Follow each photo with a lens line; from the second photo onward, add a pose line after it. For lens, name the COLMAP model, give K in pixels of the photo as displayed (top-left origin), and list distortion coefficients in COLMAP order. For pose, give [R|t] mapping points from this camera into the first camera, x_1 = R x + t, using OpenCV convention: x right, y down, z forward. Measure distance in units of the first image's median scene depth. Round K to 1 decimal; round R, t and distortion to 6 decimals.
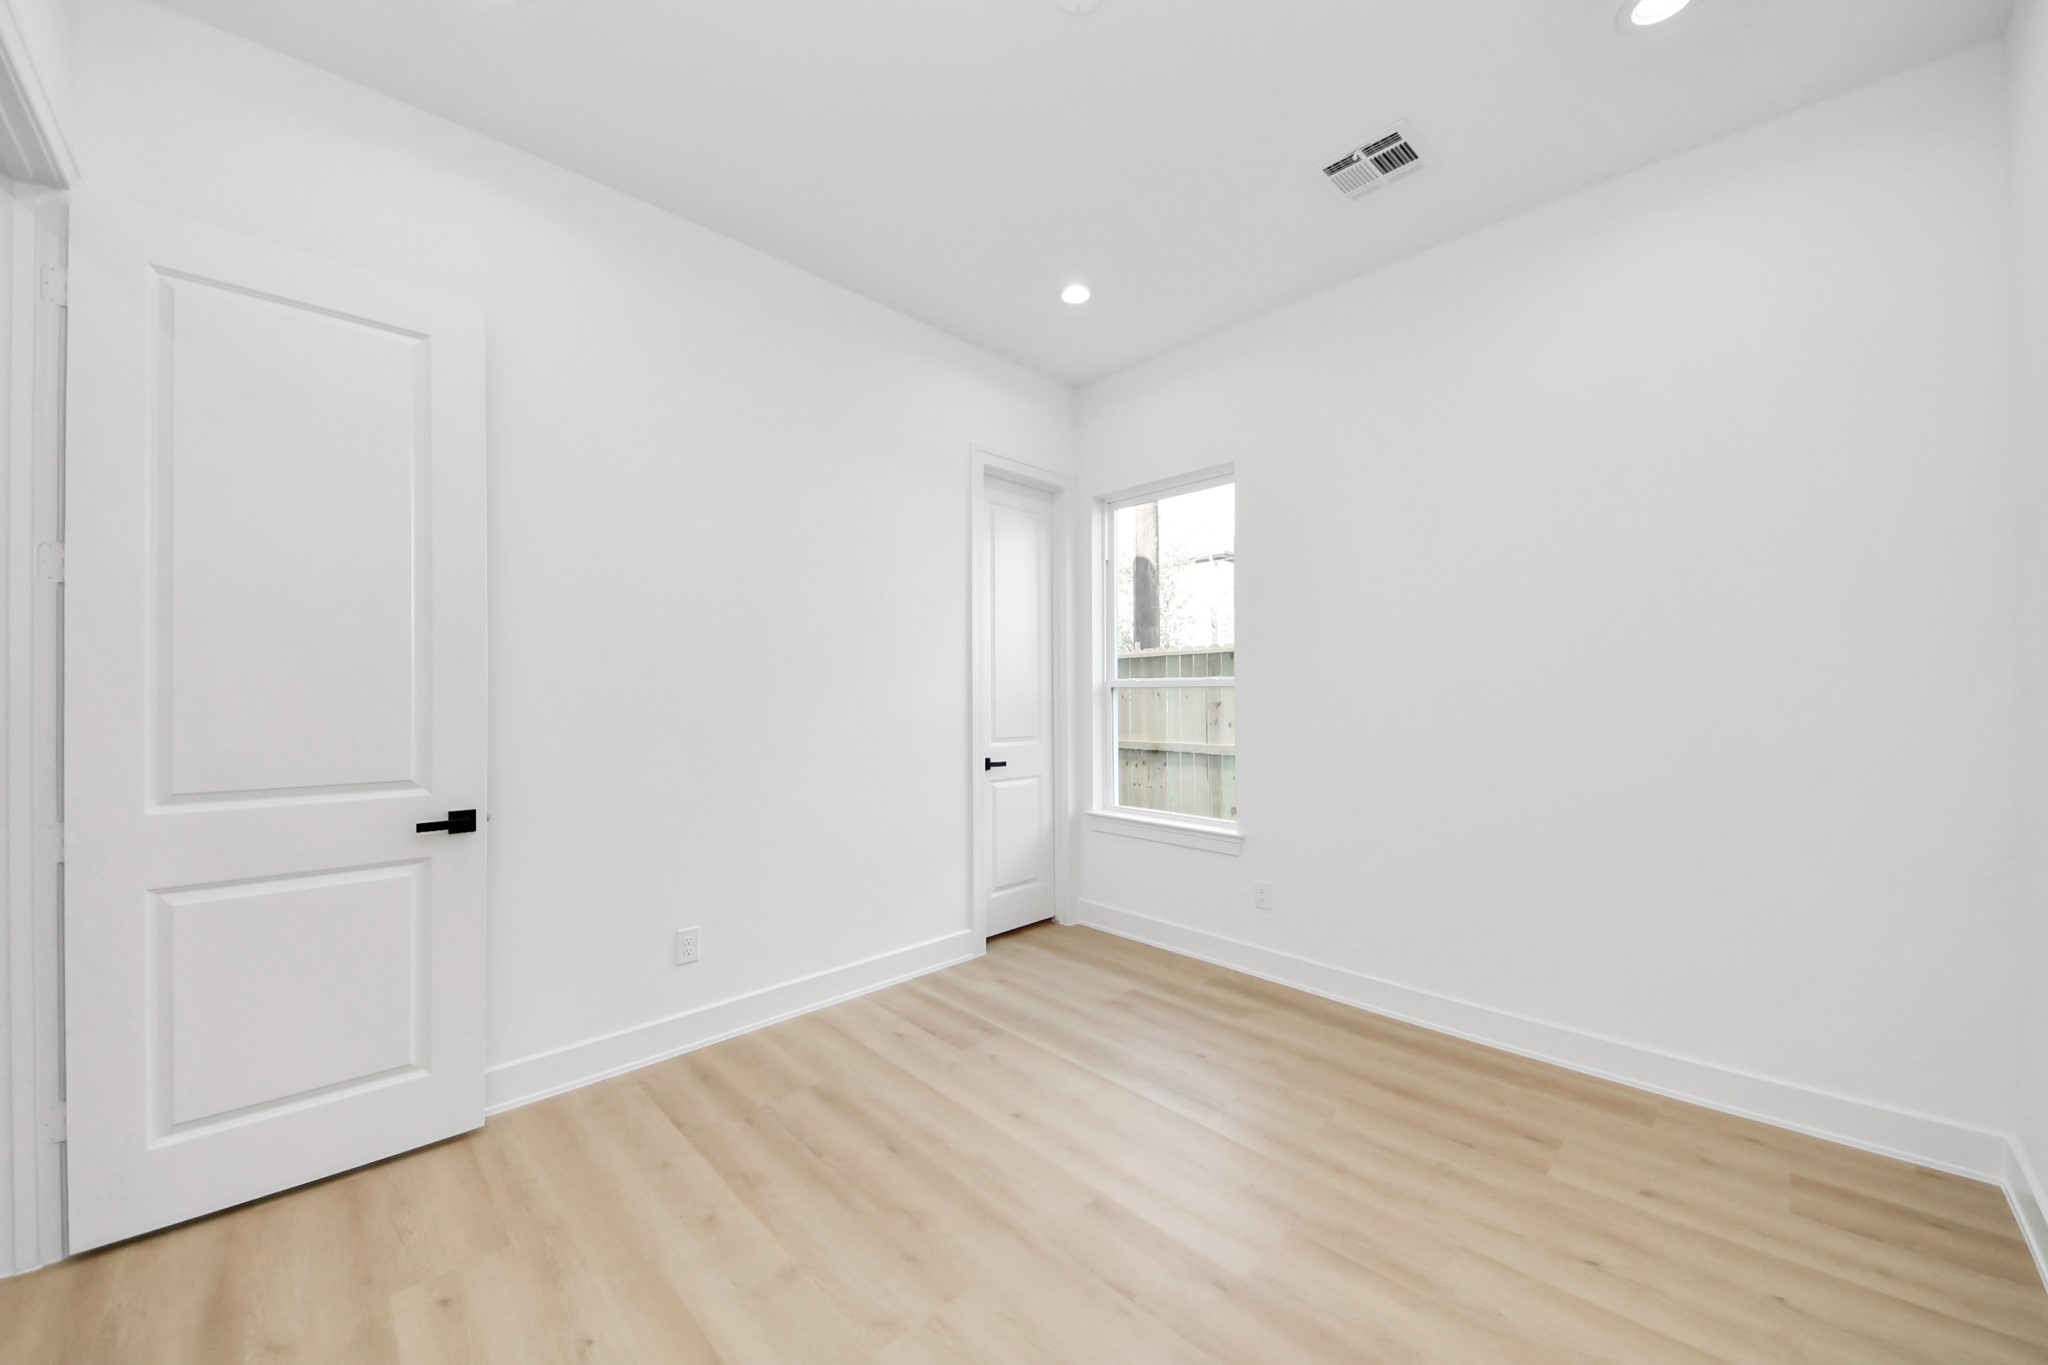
lens RADIAL K [[729.9, 0, 1024.0], [0, 729.9, 682.5], [0, 0, 1]] dist [0.032542, -0.019079]
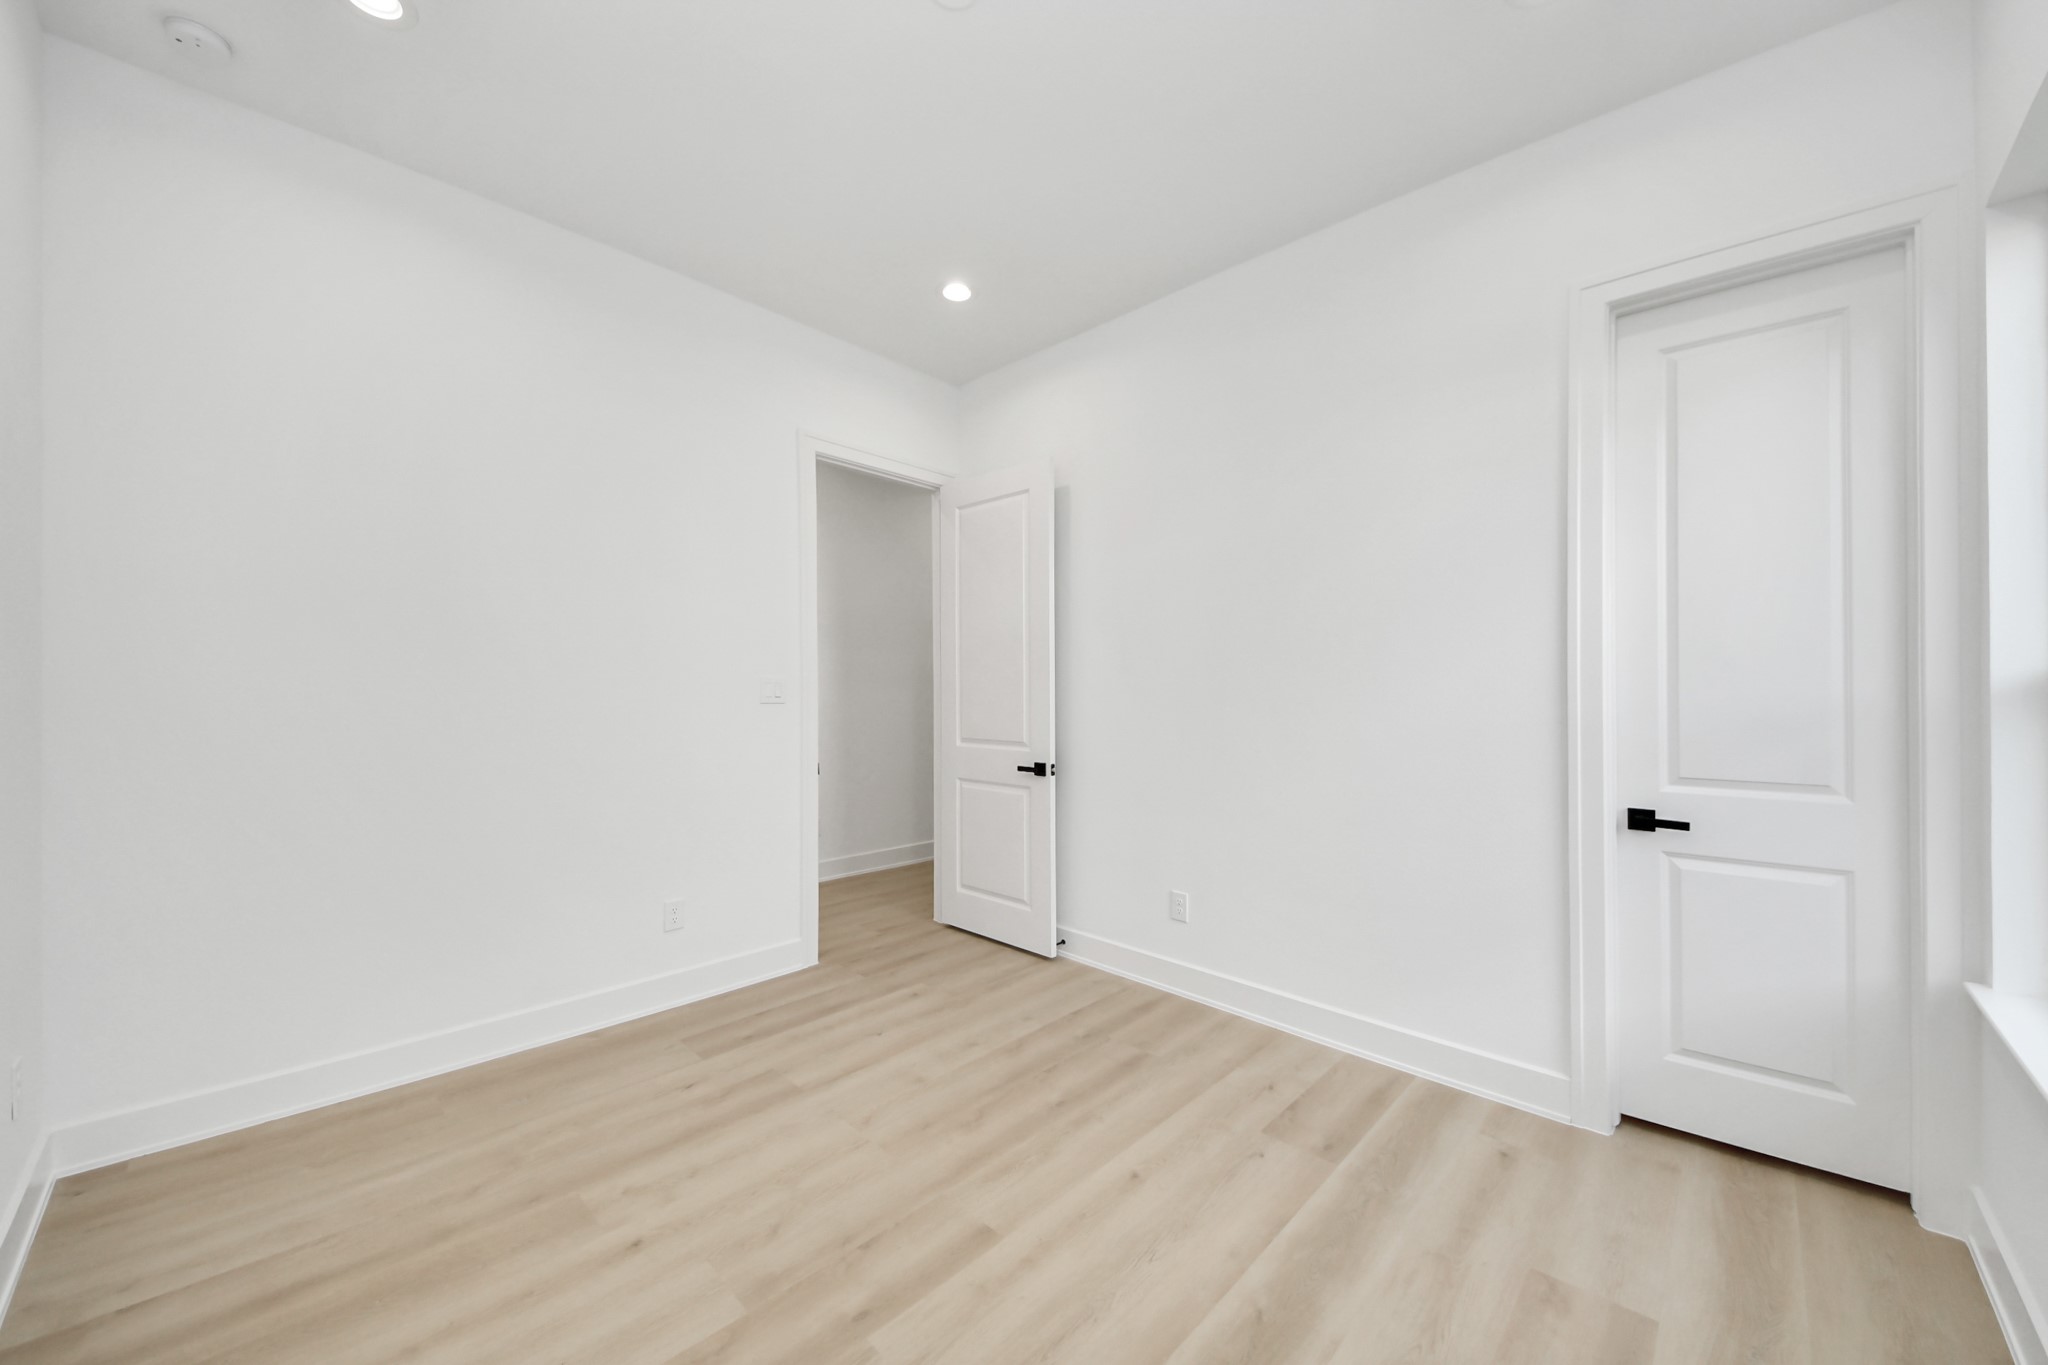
lens RADIAL K [[753.7, 0, 1026.0], [0, 753.7, 690.4], [0, 0, 1]] dist [0.034702, -0.024214]
pose [[0.032459, 0.000253, -0.999473, 0.773951], [0.016264, 0.999867, 0.000781, 0.004185], [0.999341, -0.016281, 0.032450, 0.735816]]
